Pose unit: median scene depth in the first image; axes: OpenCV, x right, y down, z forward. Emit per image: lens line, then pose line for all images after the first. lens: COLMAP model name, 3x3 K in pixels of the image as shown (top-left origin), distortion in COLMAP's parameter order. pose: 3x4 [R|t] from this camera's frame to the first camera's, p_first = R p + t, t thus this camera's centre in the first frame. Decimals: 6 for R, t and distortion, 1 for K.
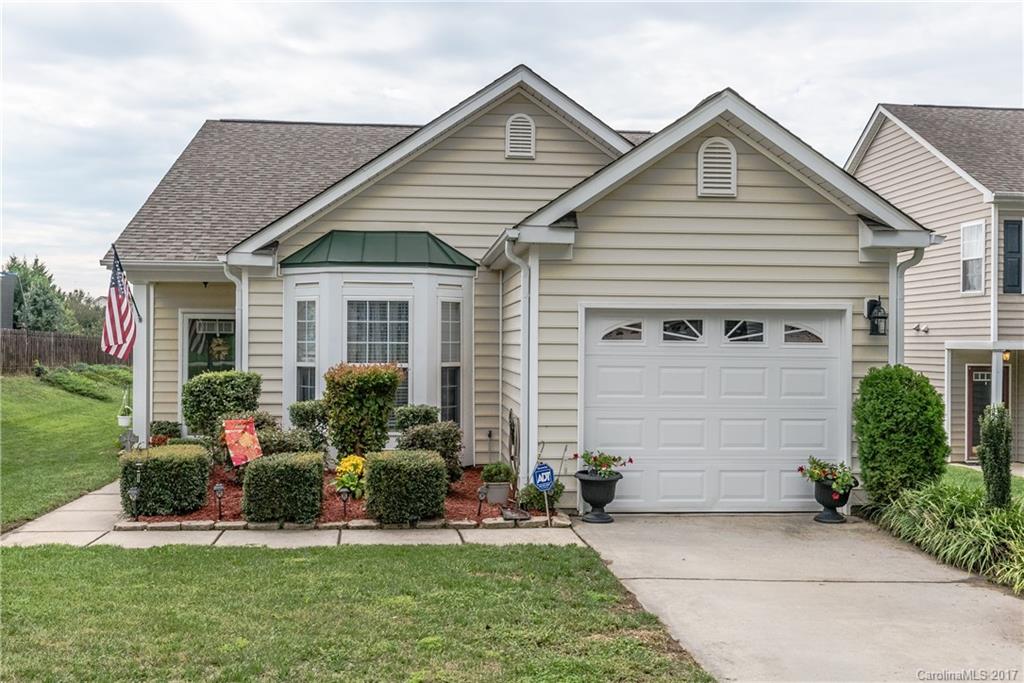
lens RADIAL K [[1014.3, 0, 512.0], [0, 1014.3, 341.5], [0, 0, 1]] dist [0.006354, 0.004174]
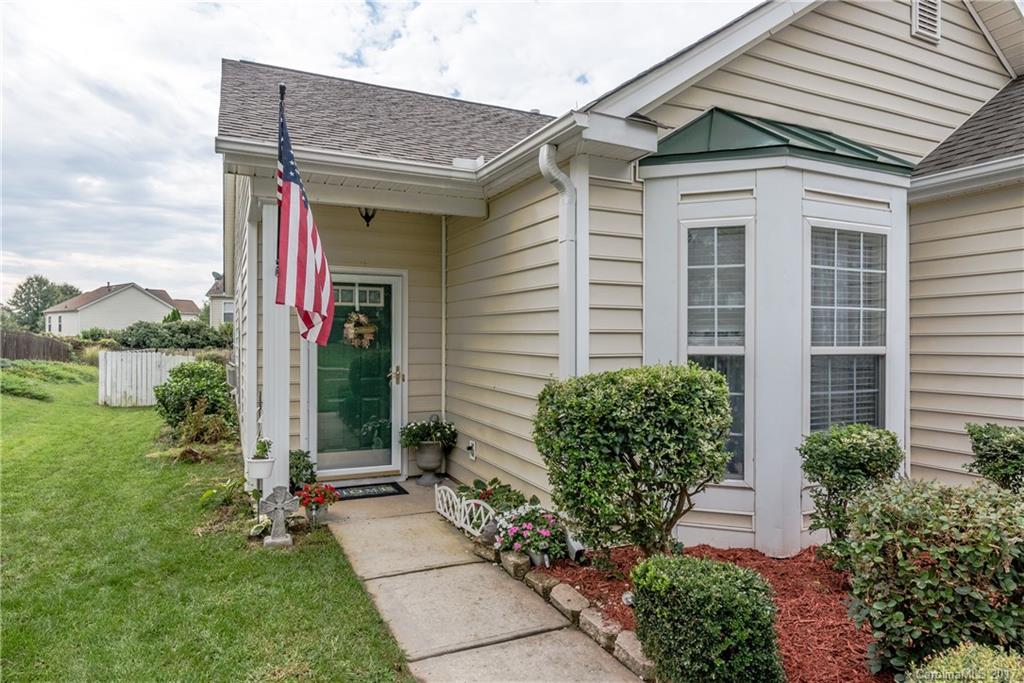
lens RADIAL K [[614.3, 0, 512.0], [0, 614.3, 341.5], [0, 0, 1]] dist [0.001347, 0.000342]
pose [[0.941640, -0.005776, 0.336572, -0.512068], [0.005216, 0.999983, 0.002568, 0.021407], [-0.336581, -0.000662, 0.941654, 0.938066]]
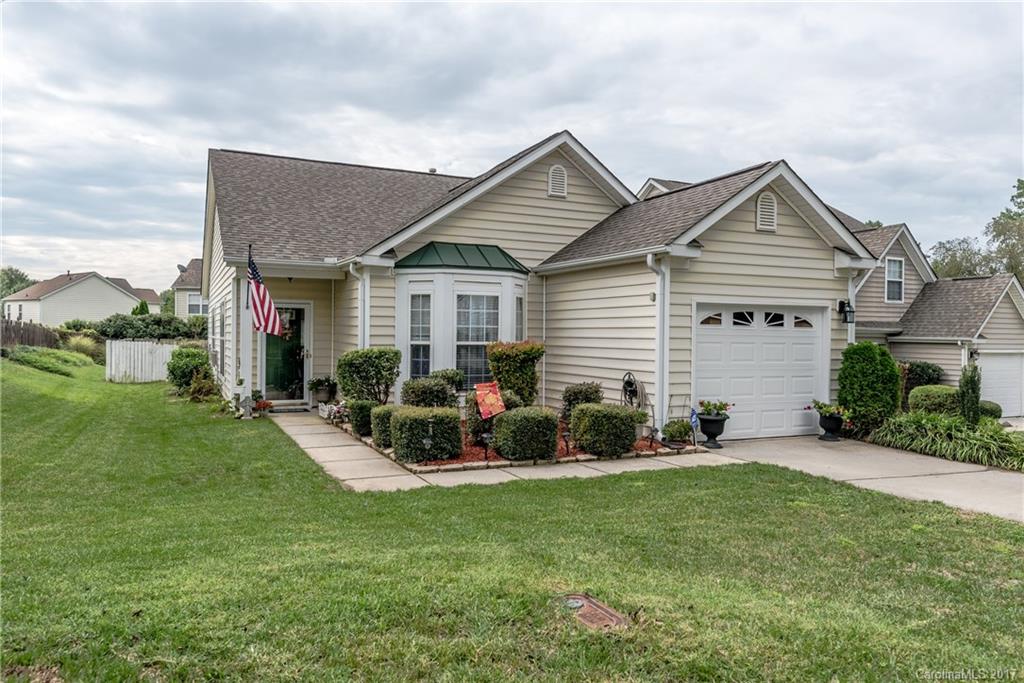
lens RADIAL K [[697.2, 0, 512.0], [0, 697.2, 341.5], [0, 0, 1]] dist [0.022891, -0.001113]
pose [[0.939228, -0.000013, 0.343293, -0.507180], [-0.004913, 0.999897, 0.013479, 0.010585], [-0.343258, -0.014346, 0.939132, 0.140992]]
